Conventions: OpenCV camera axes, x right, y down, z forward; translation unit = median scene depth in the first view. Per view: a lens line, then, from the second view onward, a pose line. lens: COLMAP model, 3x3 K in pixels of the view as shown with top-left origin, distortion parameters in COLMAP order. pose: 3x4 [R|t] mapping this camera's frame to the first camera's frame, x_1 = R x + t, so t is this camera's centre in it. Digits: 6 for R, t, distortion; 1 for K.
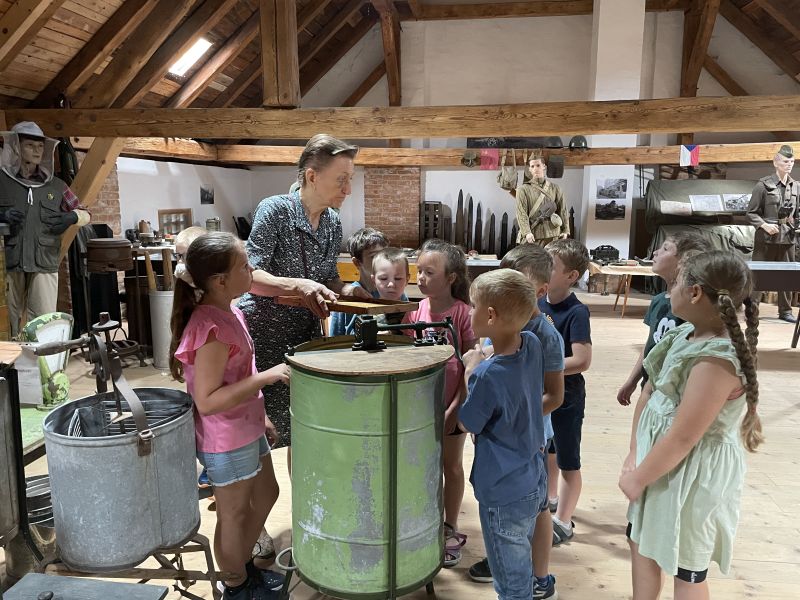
lens RADIAL K [[603.5, 0, 398.1], [0, 603.5, 302.0], [0, 0, 1]] dist [0.074949, -0.098151]
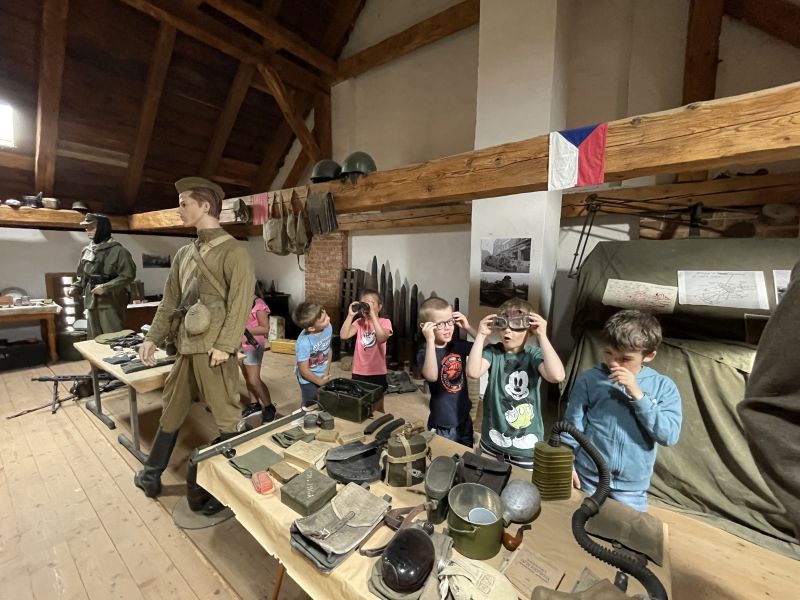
lens RADIAL K [[325.6, 0, 400.4], [0, 325.6, 299.7], [0, 0, 1]] dist [-0.003782, 0.000495]
pose [[0.882262, 0.065564, -0.466171, 0.445396], [-0.092535, 0.995088, -0.035176, -0.134393], [0.461574, 0.074171, 0.883995, 0.741532]]
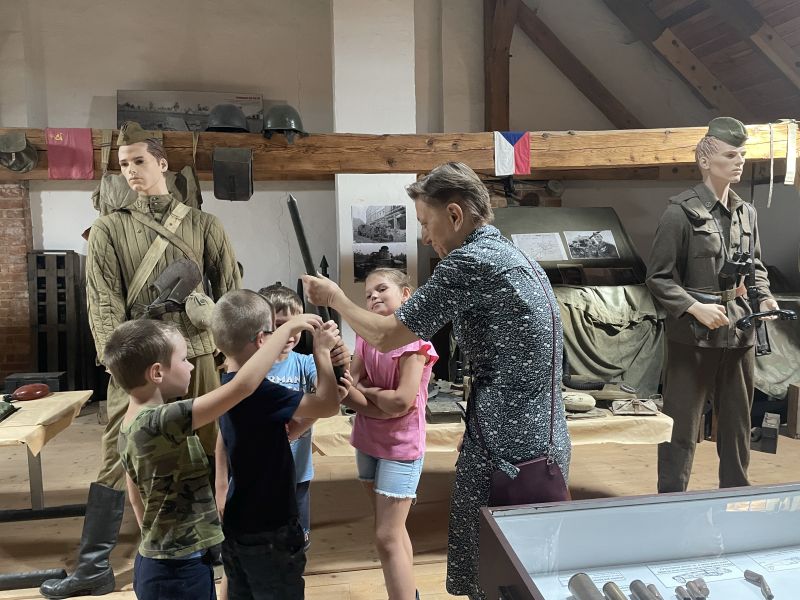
lens RADIAL K [[603.5, 0, 400.2], [0, 603.5, 299.8], [0, 0, 1]] dist [0.074949, -0.098151]
pose [[0.960118, -0.046803, 0.275651, 0.238534], [0.063532, 0.996620, -0.052072, -0.099345], [-0.272283, 0.067508, 0.959846, 0.536108]]
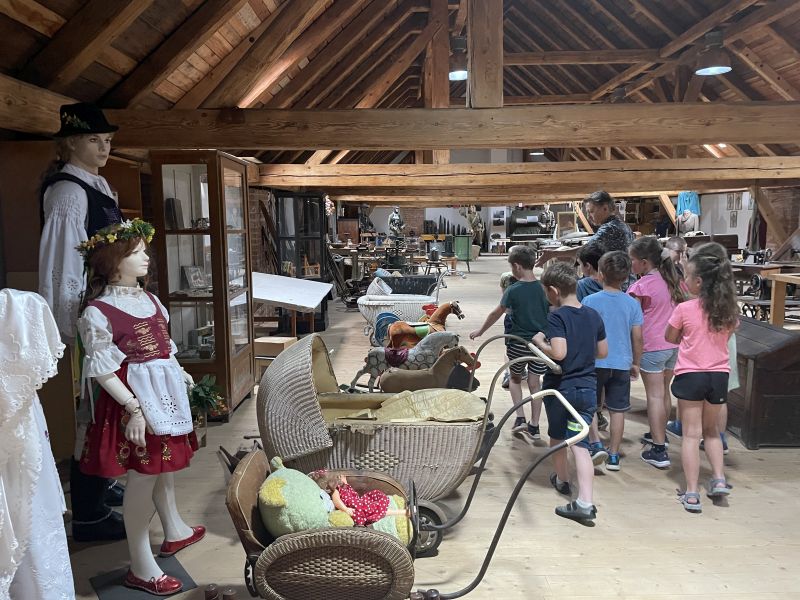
lens RADIAL K [[603.5, 0, 398.4], [0, 603.5, 297.5], [0, 0, 1]] dist [0.074949, -0.098151]
pose [[0.990498, -0.034000, 0.133255, -0.498073], [0.039571, 0.998440, -0.039389, 0.292559], [-0.131708, 0.044288, 0.990299, -1.715196]]
